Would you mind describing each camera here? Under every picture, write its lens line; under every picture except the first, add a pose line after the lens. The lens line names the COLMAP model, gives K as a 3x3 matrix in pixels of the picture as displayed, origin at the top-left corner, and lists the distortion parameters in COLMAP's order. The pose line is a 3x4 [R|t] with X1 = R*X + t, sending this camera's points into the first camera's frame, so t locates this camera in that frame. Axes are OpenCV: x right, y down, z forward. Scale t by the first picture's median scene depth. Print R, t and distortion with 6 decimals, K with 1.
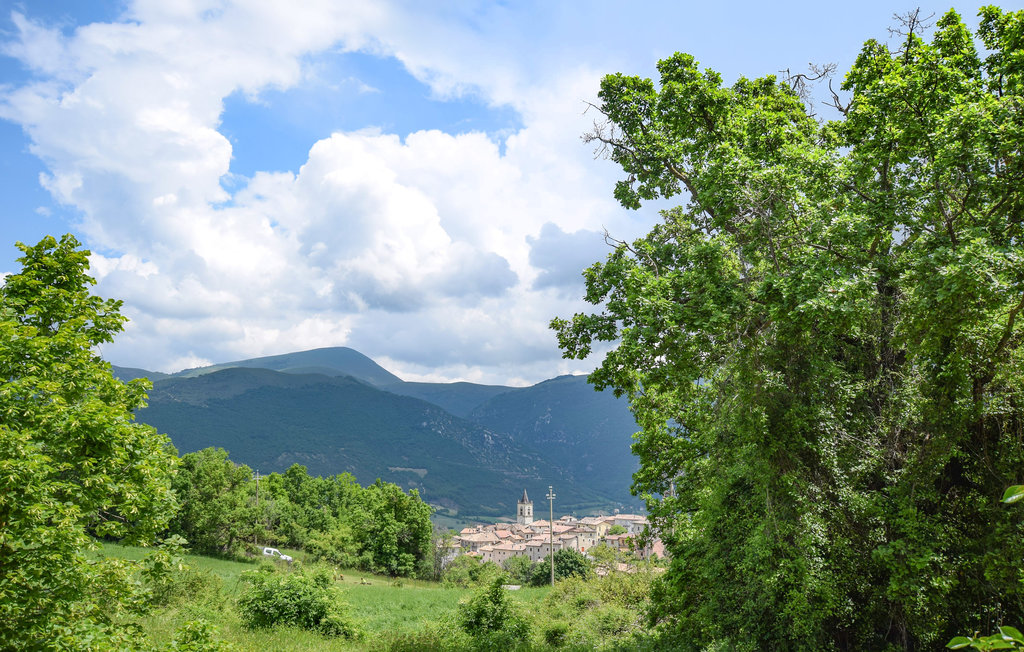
lens RADIAL K [[891.7, 0, 512.0], [0, 891.7, 326.0], [0, 0, 1]] dist [-0.005223, 0.000632]
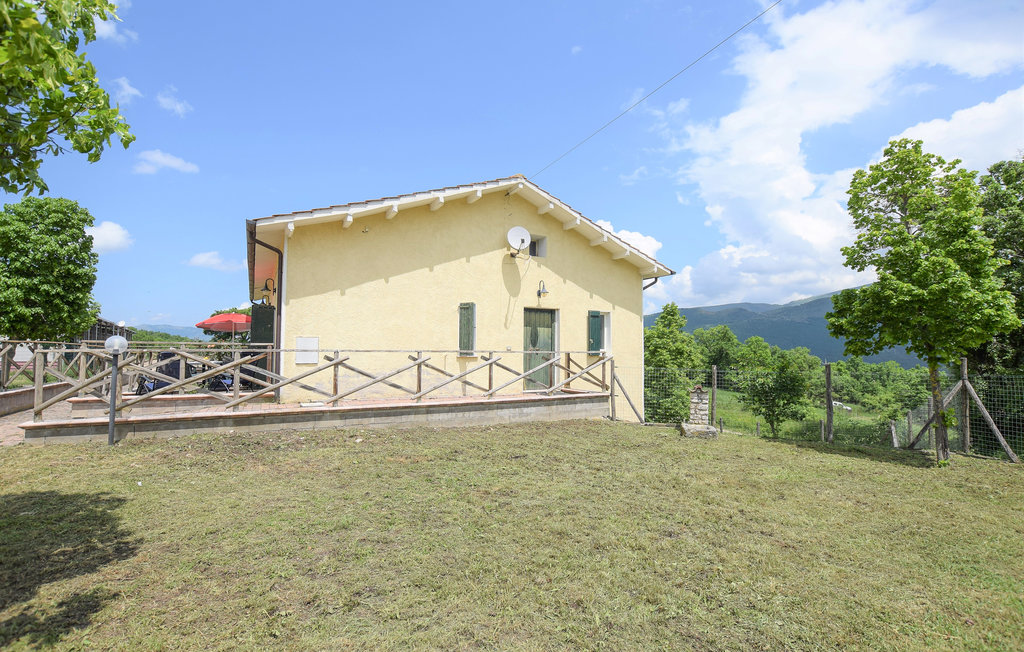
lens RADIAL K [[486.8, 0, 514.0], [0, 486.8, 301.0], [0, 0, 1]] dist [-0.038160, 0.010177]
pose [[0.633091, -0.087549, -0.769110, 0.072429], [0.118425, 0.992842, -0.015536, -0.014897], [0.764965, -0.081246, 0.638927, -0.094948]]
